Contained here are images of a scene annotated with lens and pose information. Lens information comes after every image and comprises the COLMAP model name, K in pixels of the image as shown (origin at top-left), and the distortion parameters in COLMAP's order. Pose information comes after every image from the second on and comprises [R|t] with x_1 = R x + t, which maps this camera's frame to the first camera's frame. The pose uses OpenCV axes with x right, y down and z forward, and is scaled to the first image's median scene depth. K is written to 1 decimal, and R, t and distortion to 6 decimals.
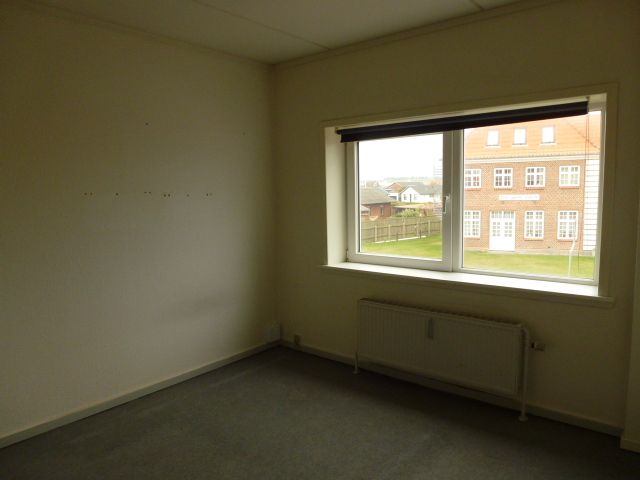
lens RADIAL K [[457.5, 0, 320.1], [0, 457.5, 238.5], [0, 0, 1]] dist [-0.036191, -0.003826]
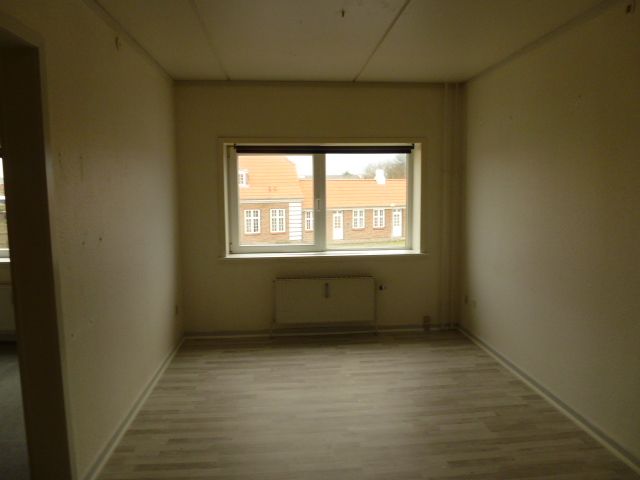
lens RADIAL K [[457.5, 0, 319.5], [0, 457.5, 240.4], [0, 0, 1]] dist [-0.036191, -0.003826]
pose [[0.728259, -0.067728, 0.681947, -0.703110], [0.068264, 0.997325, 0.026151, 0.000130], [-0.681893, 0.027508, 0.730934, -0.053100]]
